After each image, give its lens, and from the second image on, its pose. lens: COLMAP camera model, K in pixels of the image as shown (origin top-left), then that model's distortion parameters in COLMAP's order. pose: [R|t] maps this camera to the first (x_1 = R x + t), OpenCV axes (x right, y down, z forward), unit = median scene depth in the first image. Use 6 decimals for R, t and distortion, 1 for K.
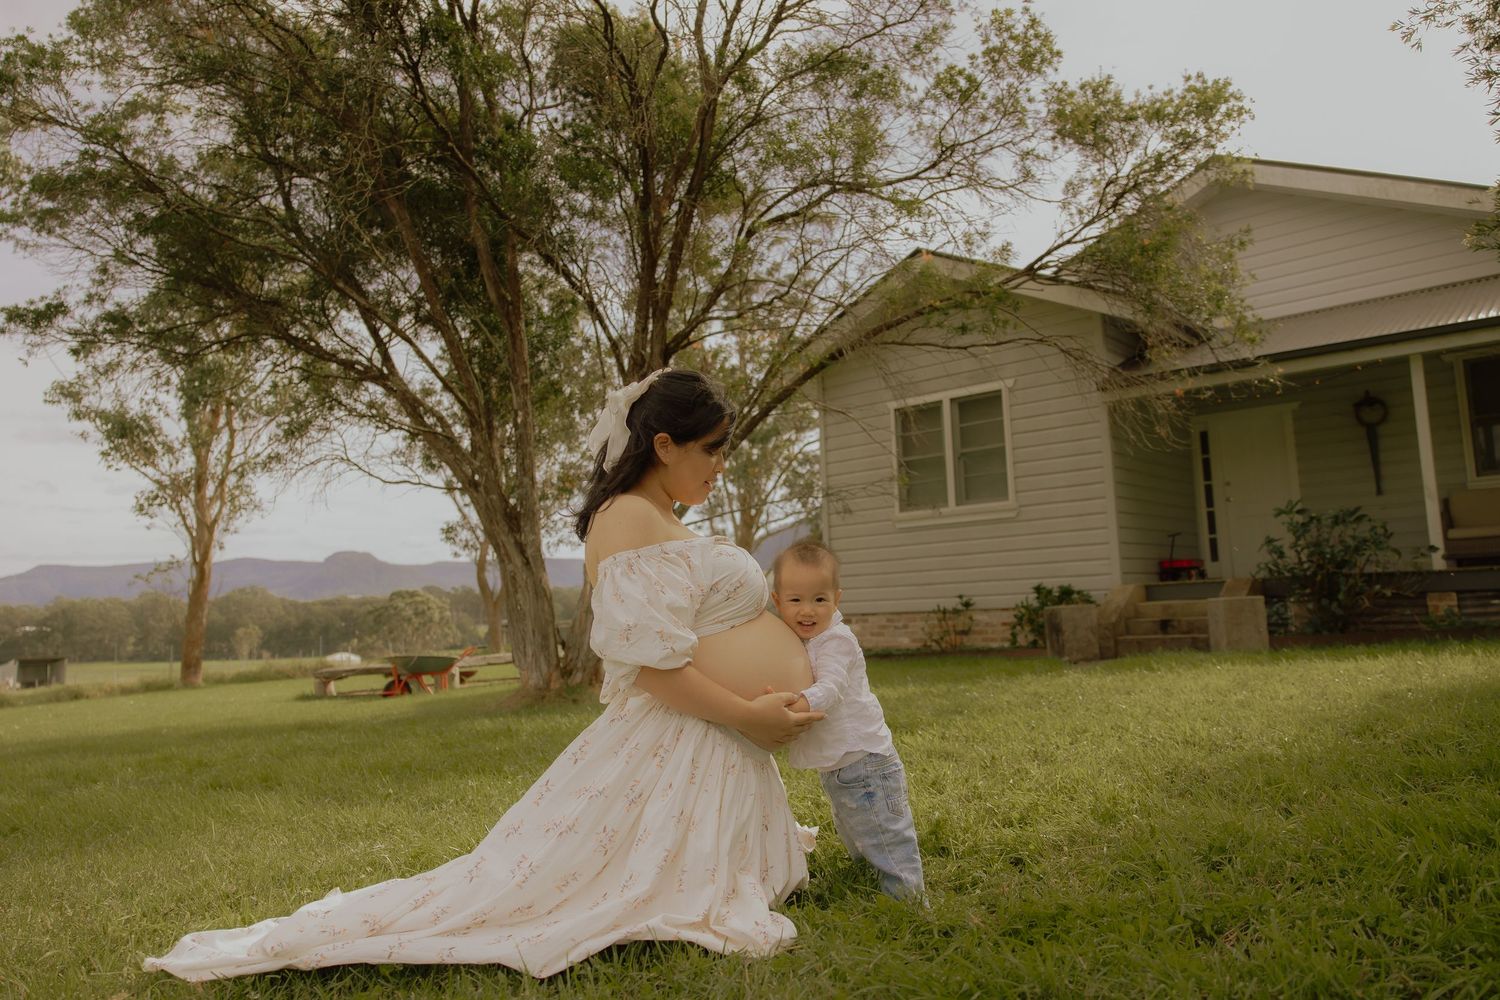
lens RADIAL K [[1120.7, 0, 759.1], [0, 1120.7, 492.6], [0, 0, 1]] dist [-0.009162, 0.009299]
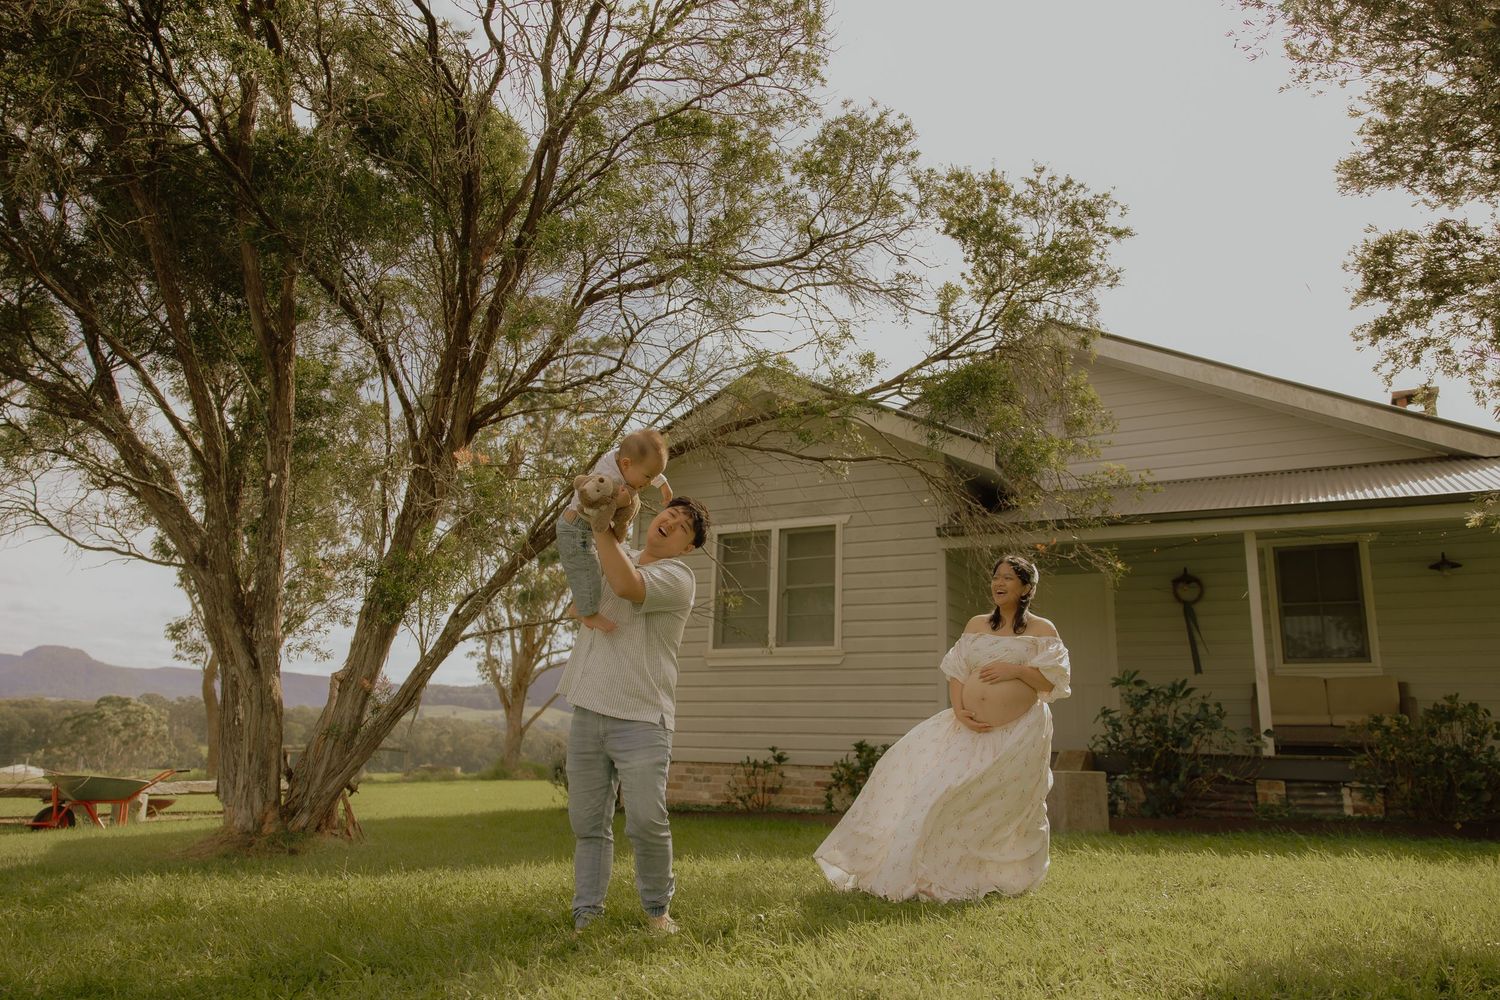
lens RADIAL K [[1116.1, 0, 781.3], [0, 1116.1, 501.2], [0, 0, 1]] dist [-0.006260, 0.002576]
pose [[0.973051, 0.114966, 0.199888, -0.014073], [-0.089884, 0.987386, -0.130341, 0.013602], [-0.212352, 0.108862, 0.971111, 0.118783]]
